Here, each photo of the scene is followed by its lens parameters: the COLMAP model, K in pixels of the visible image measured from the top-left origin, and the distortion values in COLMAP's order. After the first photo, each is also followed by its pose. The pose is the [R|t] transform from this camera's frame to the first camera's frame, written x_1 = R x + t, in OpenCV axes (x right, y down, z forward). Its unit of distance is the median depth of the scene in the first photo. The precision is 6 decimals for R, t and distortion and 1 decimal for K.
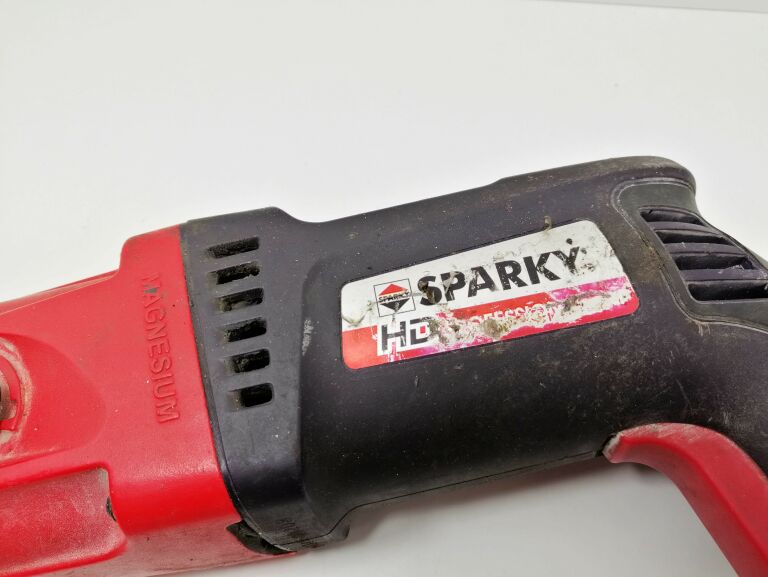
lens RADIAL K [[649.7, 0, 384.0], [0, 649.7, 288.5], [0, 0, 1]] dist [0.001960, 0.005272]
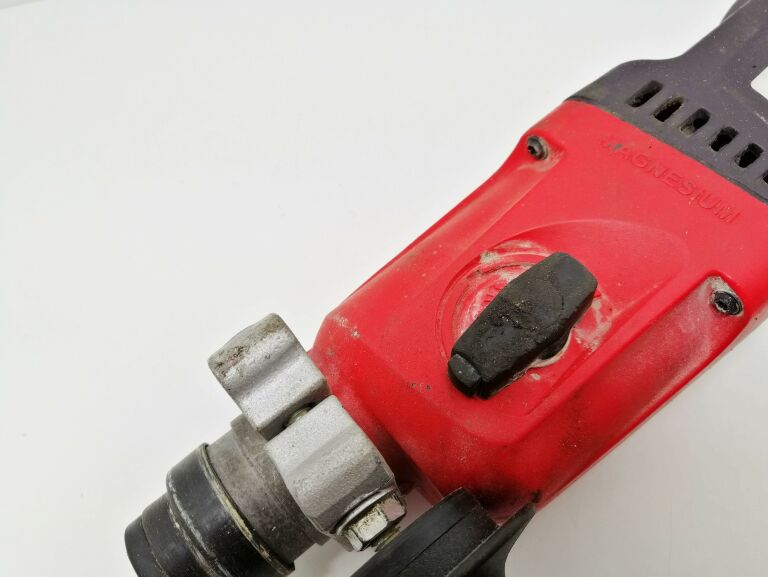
lens RADIAL K [[649.7, 0, 384.0], [0, 649.7, 288.5], [0, 0, 1]] dist [0.001960, 0.005272]
pose [[0.871082, -0.395040, 0.291819, -1.195332], [0.391974, 0.917188, 0.071568, -0.013285], [-0.295926, 0.052044, 0.953792, 0.063943]]
